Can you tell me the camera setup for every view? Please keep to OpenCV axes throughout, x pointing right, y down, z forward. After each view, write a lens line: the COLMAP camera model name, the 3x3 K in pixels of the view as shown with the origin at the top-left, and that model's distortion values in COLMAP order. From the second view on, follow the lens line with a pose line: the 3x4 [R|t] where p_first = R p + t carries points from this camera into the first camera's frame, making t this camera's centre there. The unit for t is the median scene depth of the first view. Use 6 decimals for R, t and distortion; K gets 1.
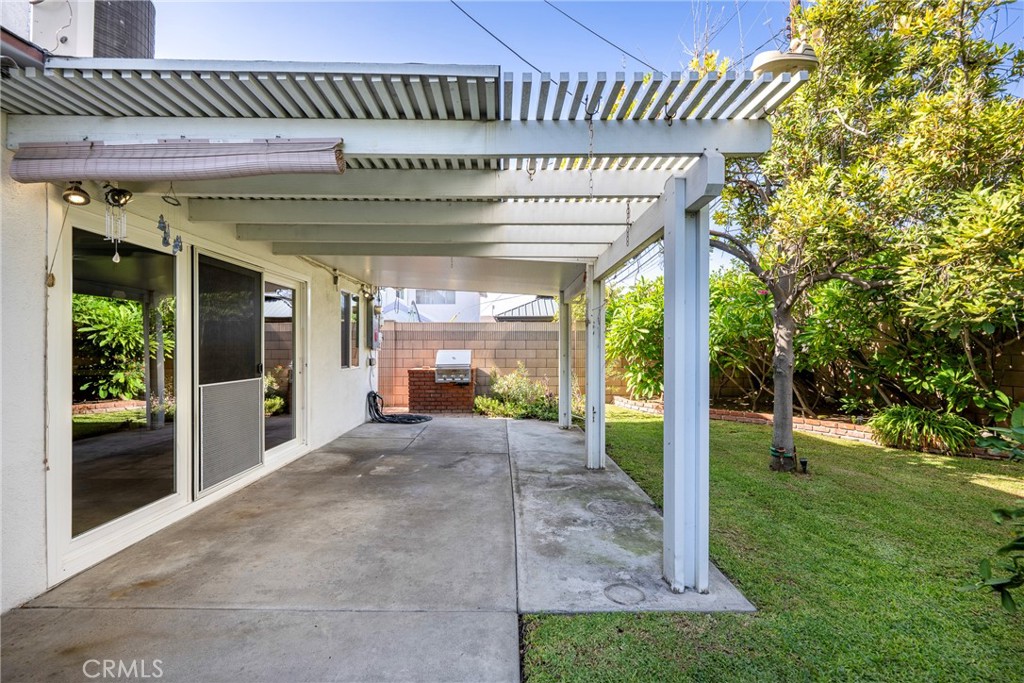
lens RADIAL K [[438.9, 0, 512.5], [0, 438.9, 349.0], [0, 0, 1]] dist [0.000487, 0.000041]
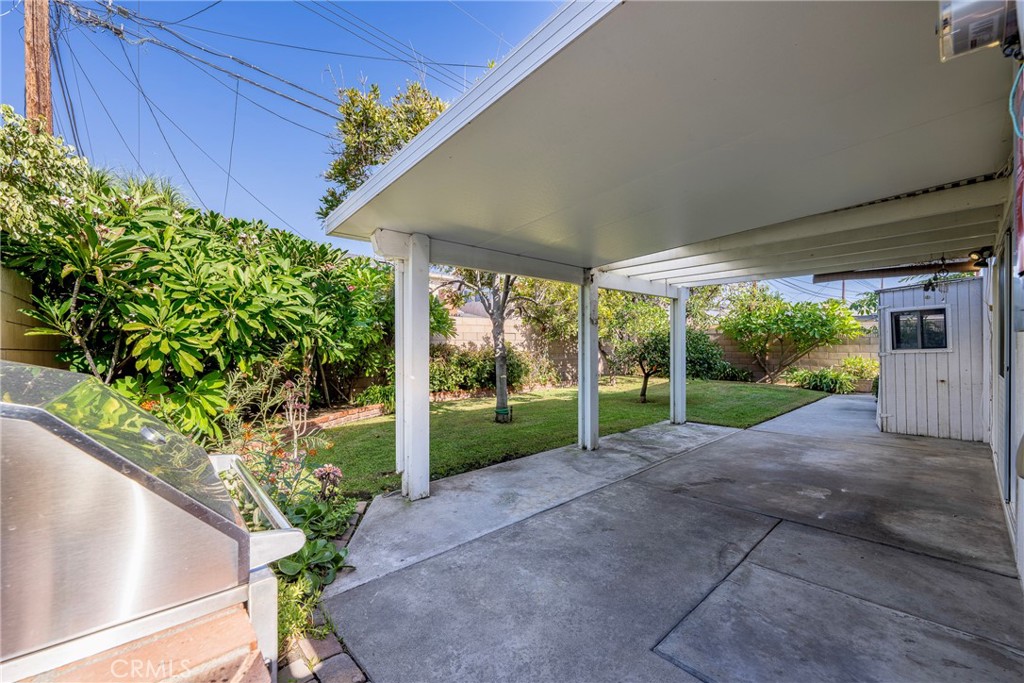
lens RADIAL K [[405.9, 0, 511.3], [0, 405.9, 346.7], [0, 0, 1]] dist [0.000677, -0.000057]
pose [[-0.652548, 0.005345, 0.757728, -0.498766], [0.008181, 0.999967, -0.000008, 0.002259], [-0.757703, 0.006193, -0.652570, 1.900460]]
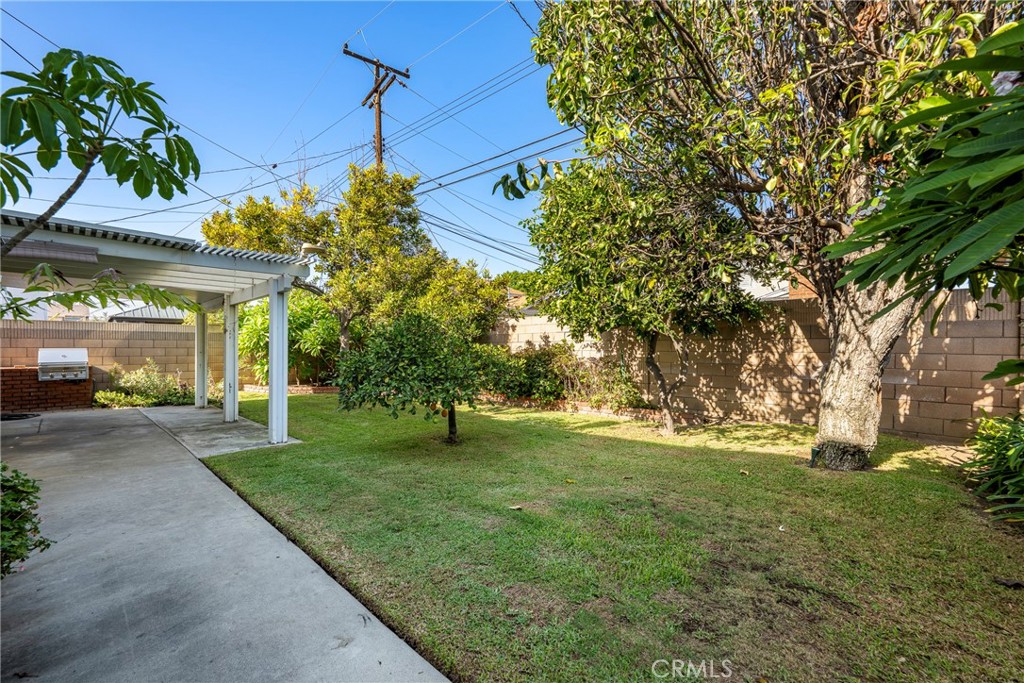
lens RADIAL K [[414.0, 0, 510.9], [0, 414.0, 348.4], [0, 0, 1]] dist [-0.000126, -0.000060]
pose [[0.696983, 0.000091, 0.717088, -0.189842], [-0.000480, 1.000000, 0.000340, 0.001917], [-0.717087, -0.000581, 0.696983, -0.818007]]
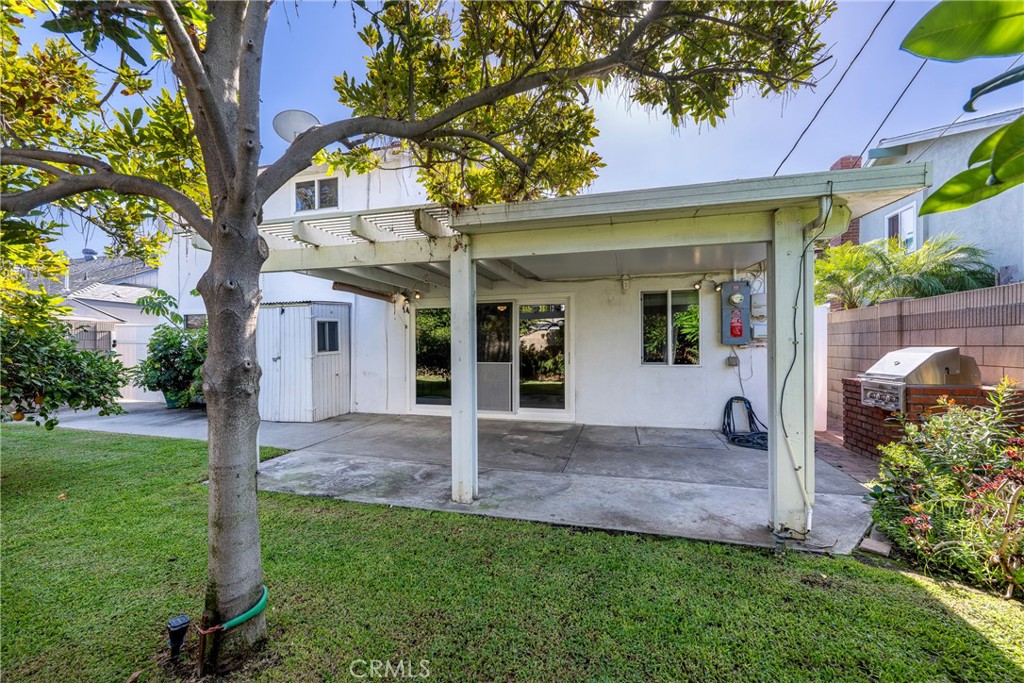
lens RADIAL K [[405.9, 0, 511.3], [0, 405.9, 346.7], [0, 0, 1]] dist [0.000677, -0.000057]
pose [[-0.287732, 0.003688, -0.957704, 0.884234], [0.002043, 0.999993, 0.003237, -0.002910], [0.957709, -0.001025, -0.287738, 1.328432]]
